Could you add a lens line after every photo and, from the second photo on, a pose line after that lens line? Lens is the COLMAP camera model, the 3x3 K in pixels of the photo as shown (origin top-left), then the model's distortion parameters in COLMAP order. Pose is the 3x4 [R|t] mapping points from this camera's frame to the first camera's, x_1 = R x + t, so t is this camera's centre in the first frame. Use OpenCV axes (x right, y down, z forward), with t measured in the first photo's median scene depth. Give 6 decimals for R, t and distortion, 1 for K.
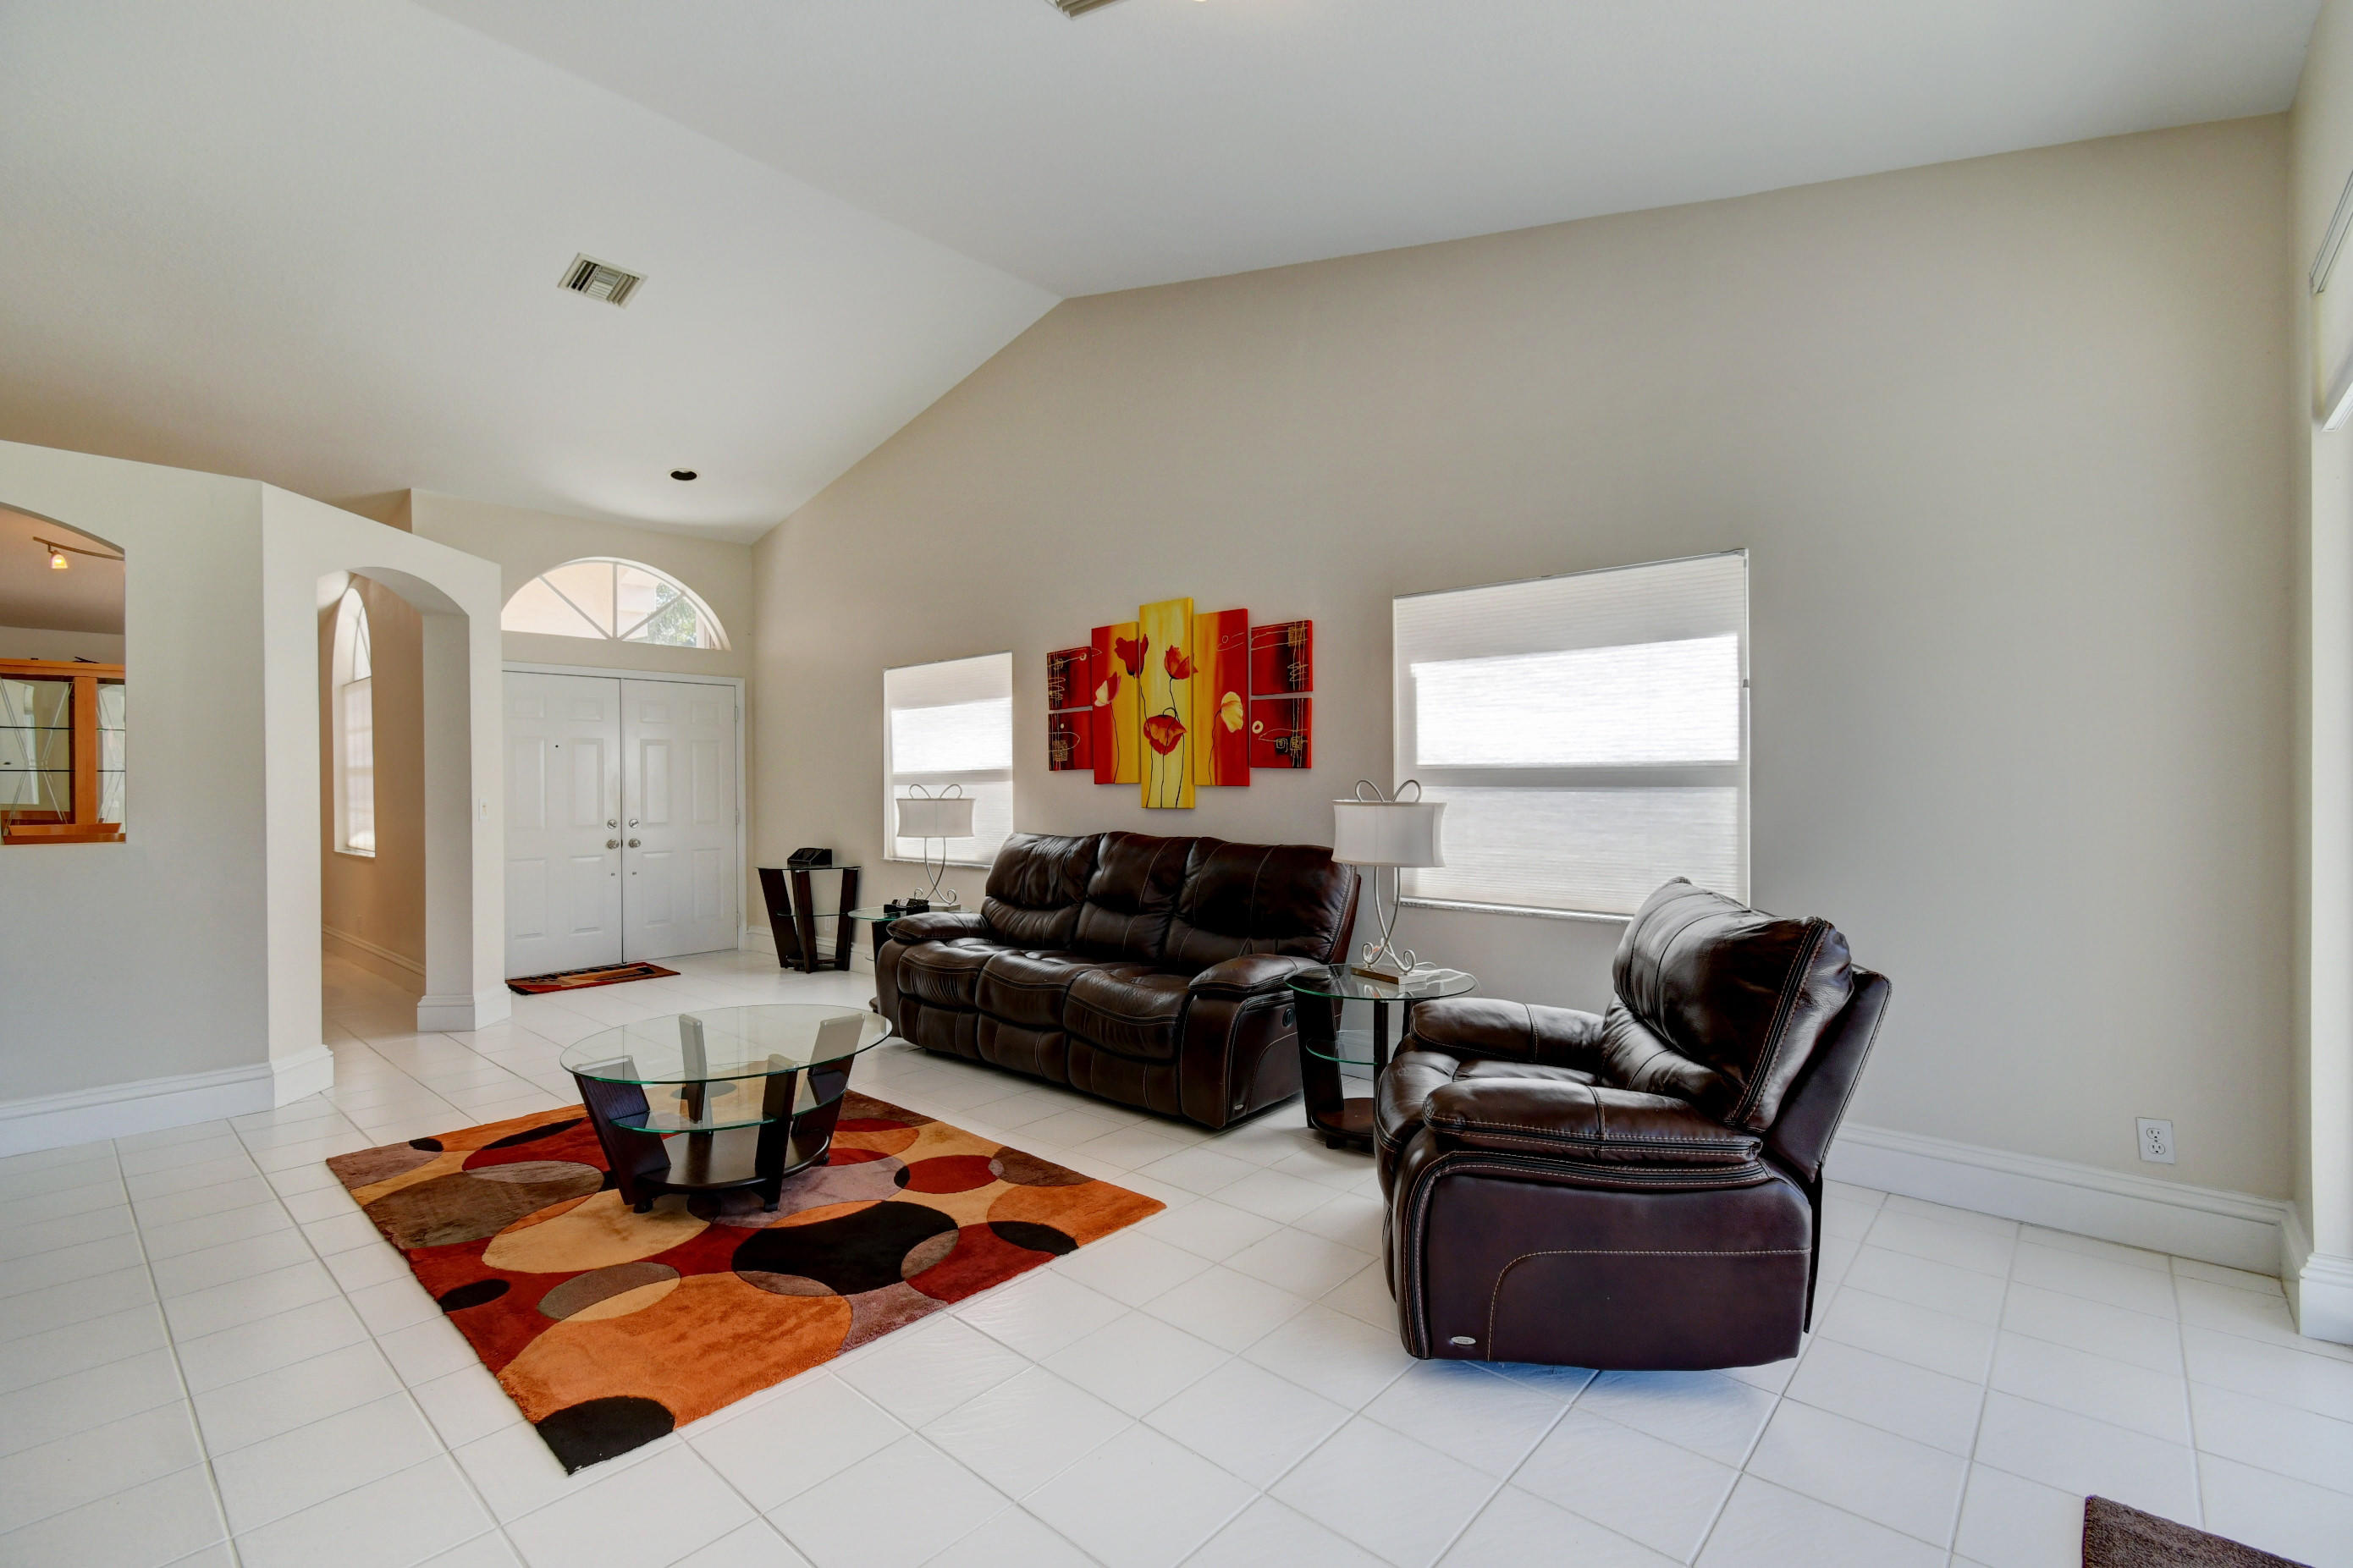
lens RADIAL K [[1041.9, 0, 1169.7], [0, 1041.9, 779.5], [0, 0, 1]] dist [0.006485, -0.003079]
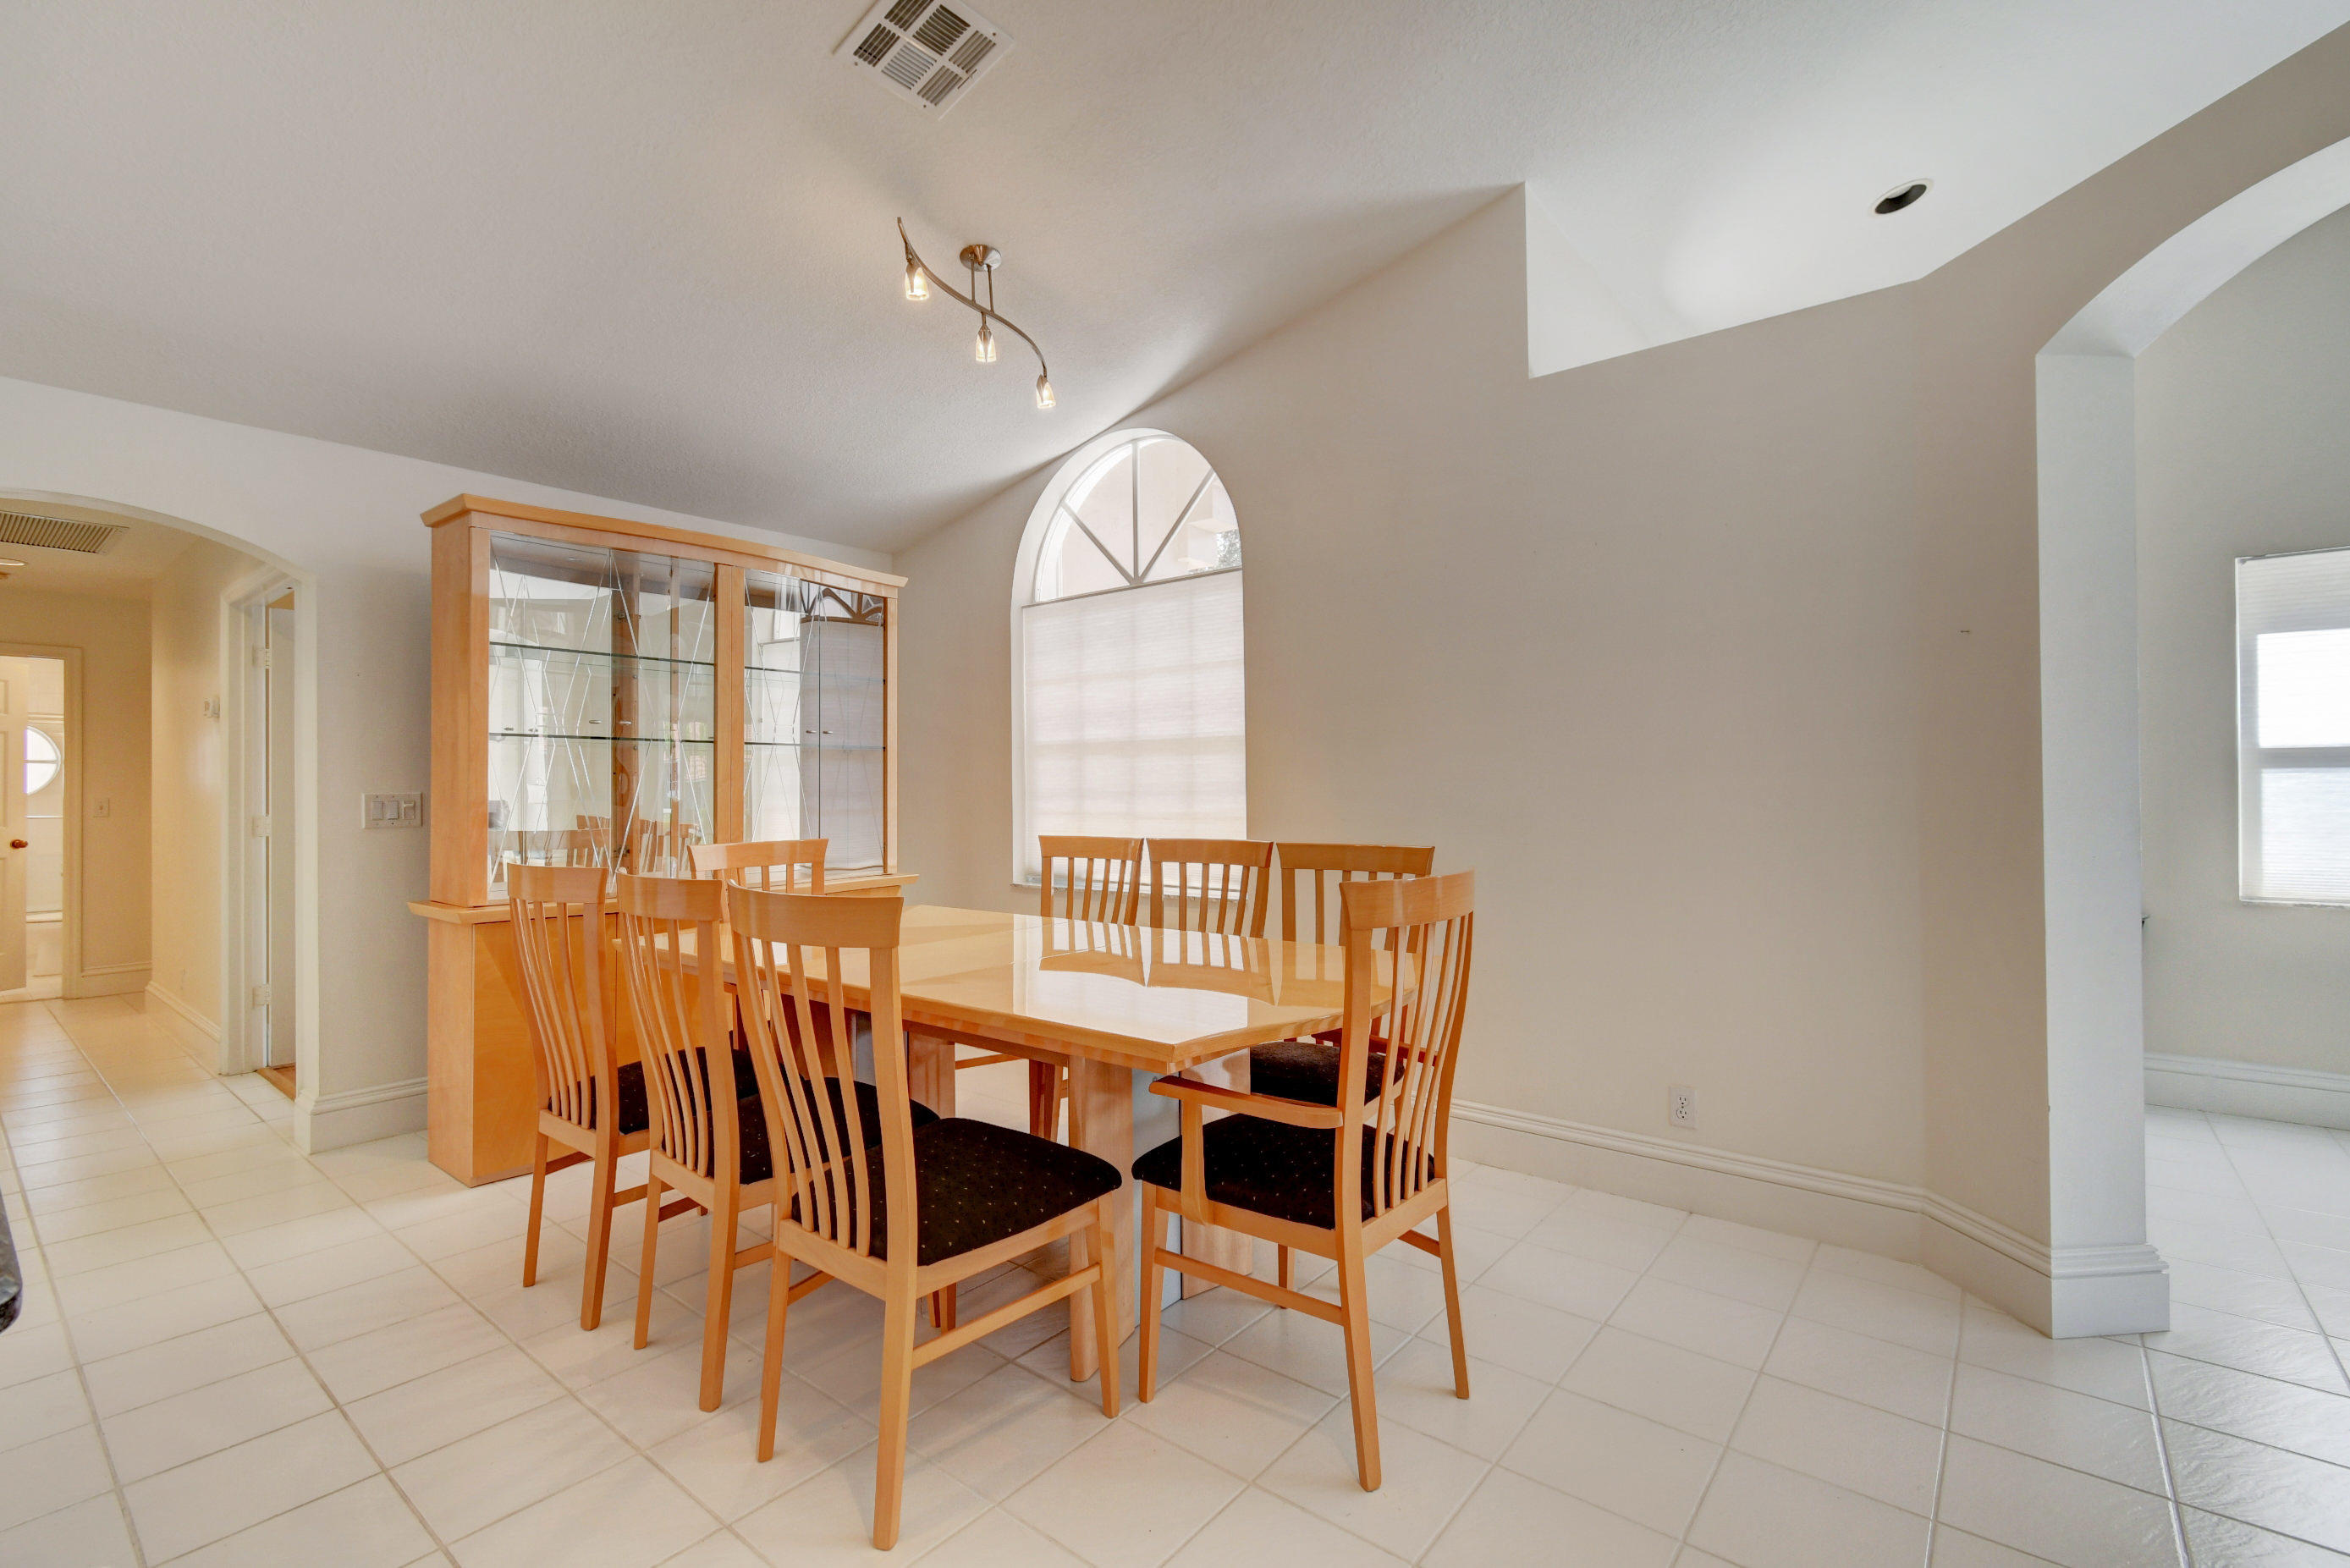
lens RADIAL K [[1040.7, 0, 1180.8], [0, 1040.7, 787.0], [0, 0, 1]] dist [0.006485, -0.003079]
pose [[0.998745, 0.001573, 0.050051, -1.171849], [-0.001678, 0.999996, 0.002064, 0.021381], [-0.050048, -0.002145, 0.998745, 0.633338]]
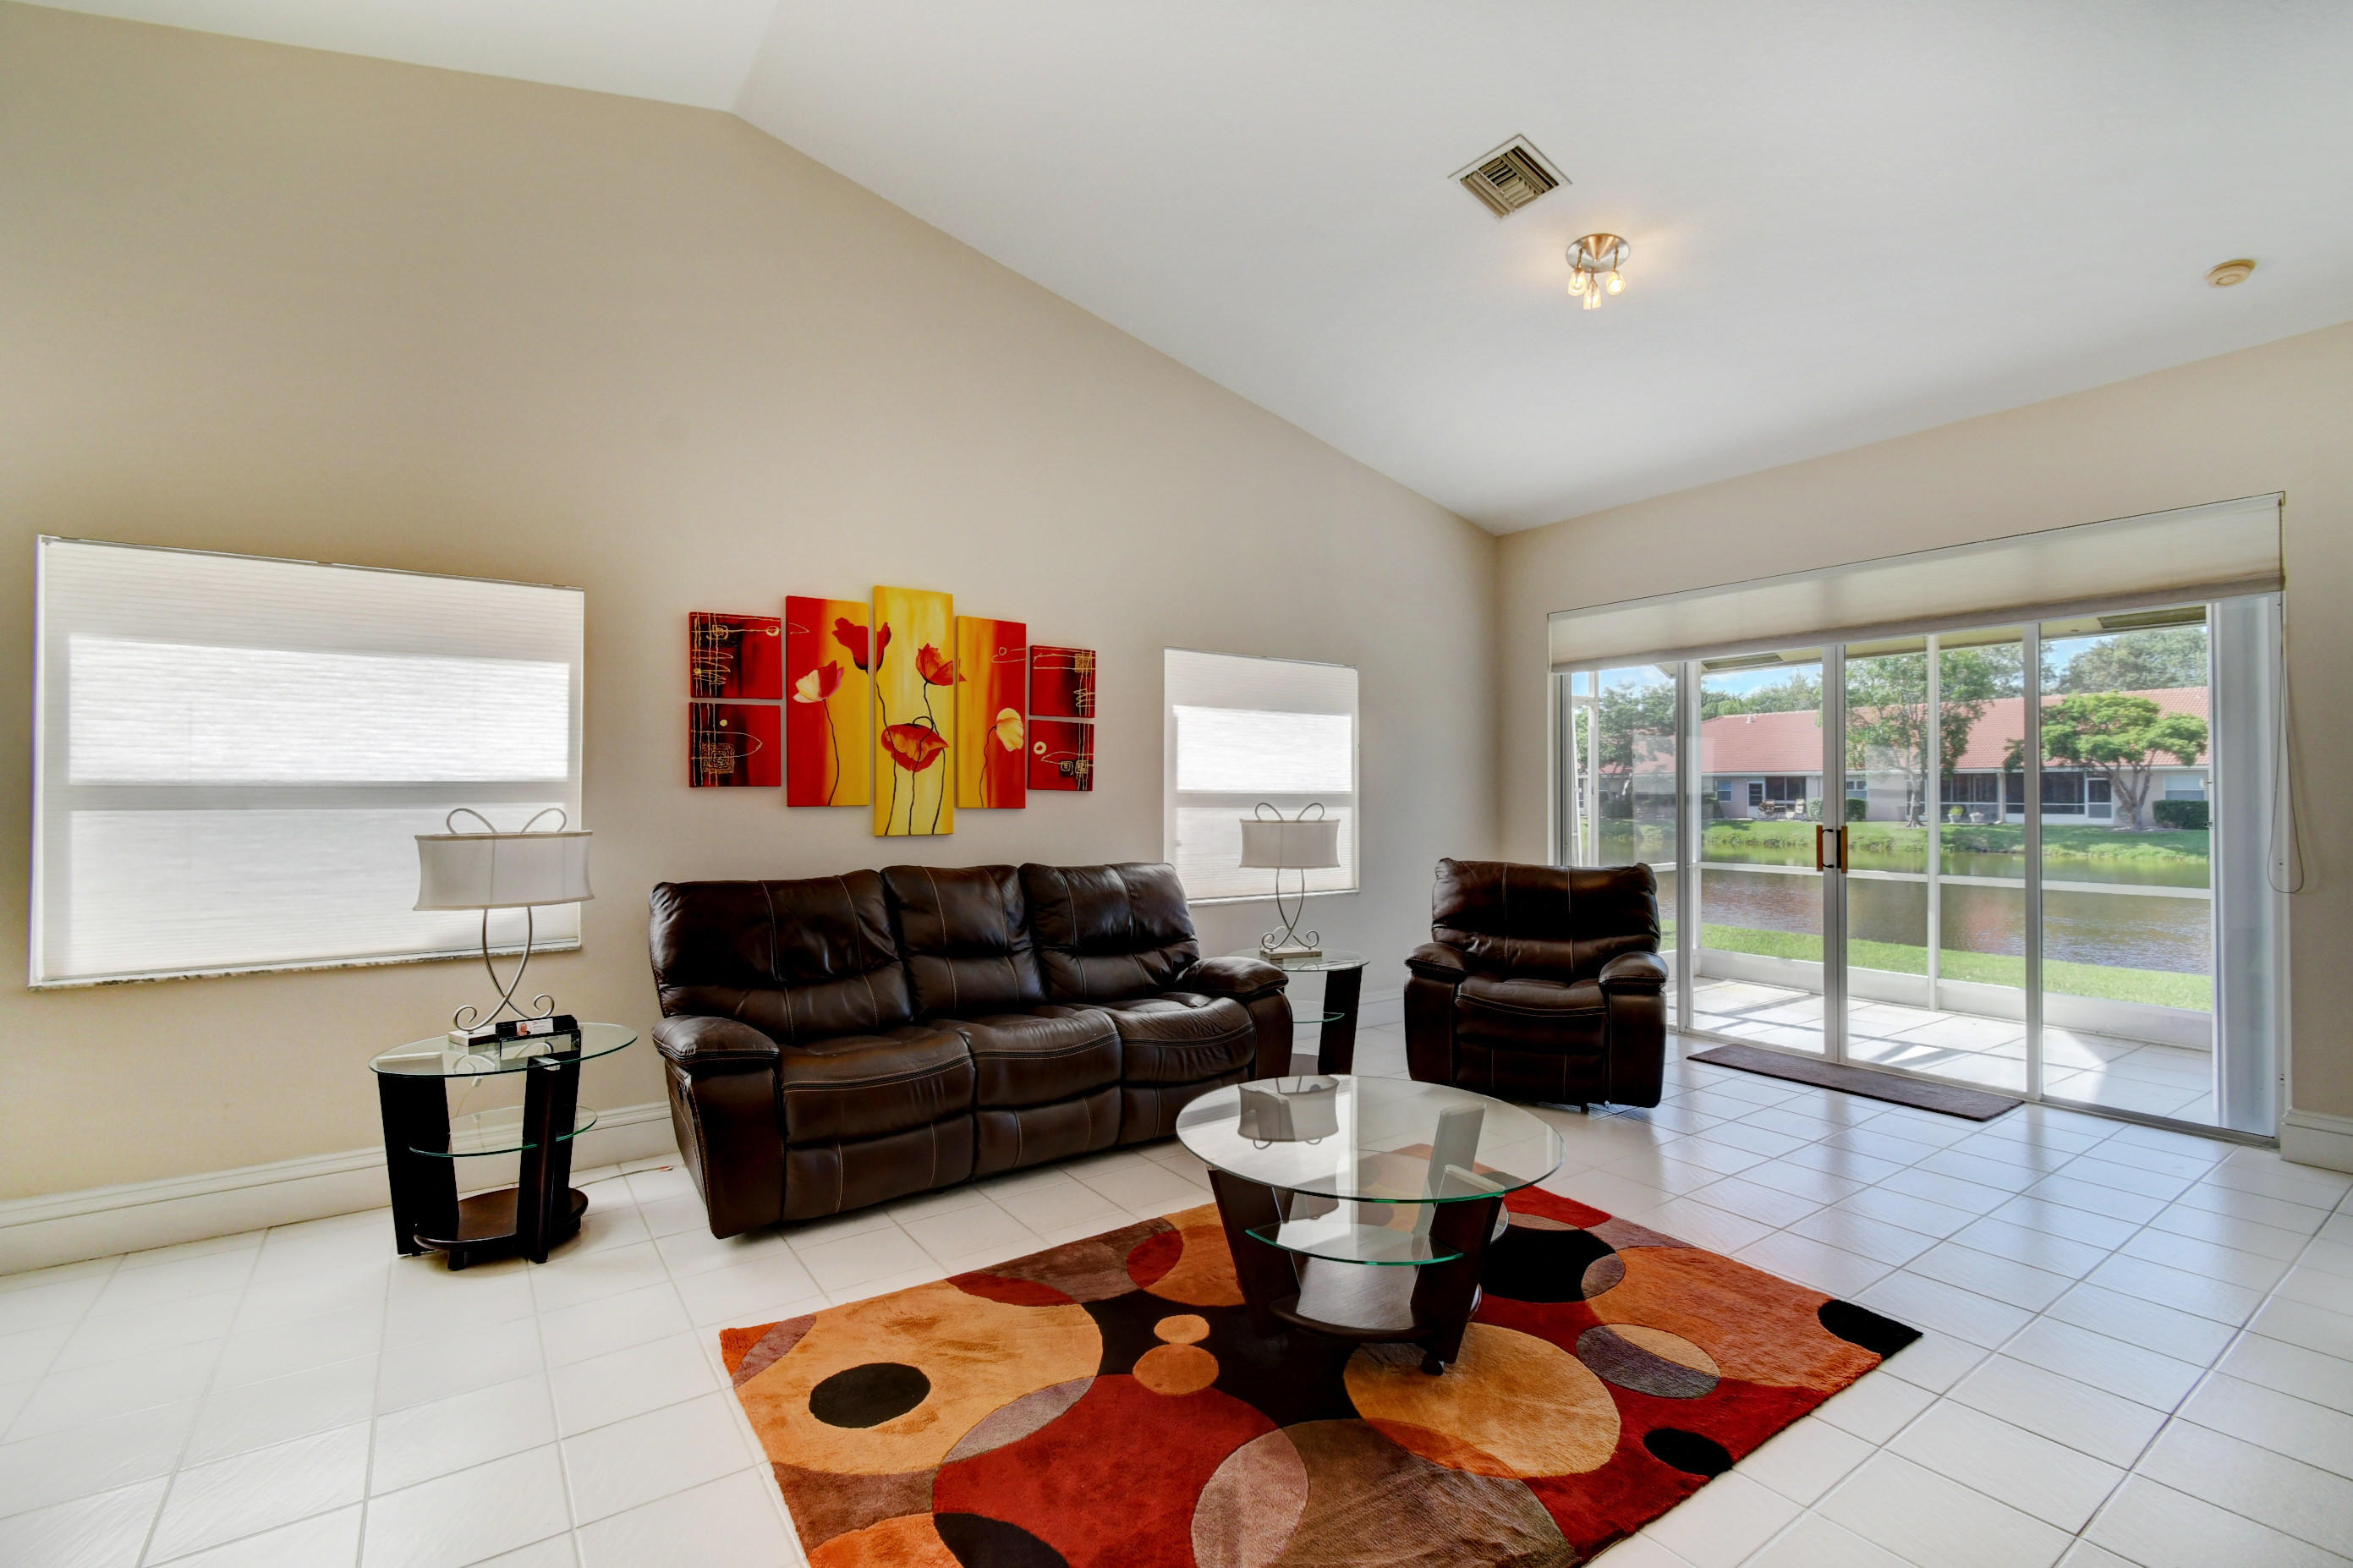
lens RADIAL K [[1042.0, 0, 1185.9], [0, 1042.0, 773.4], [0, 0, 1]] dist [0.006485, -0.003079]
pose [[0.221540, 0.028562, 0.974733, -0.790989], [-0.003175, 0.999587, -0.028568, 0.001117], [-0.975146, 0.003234, 0.221539, 0.612616]]
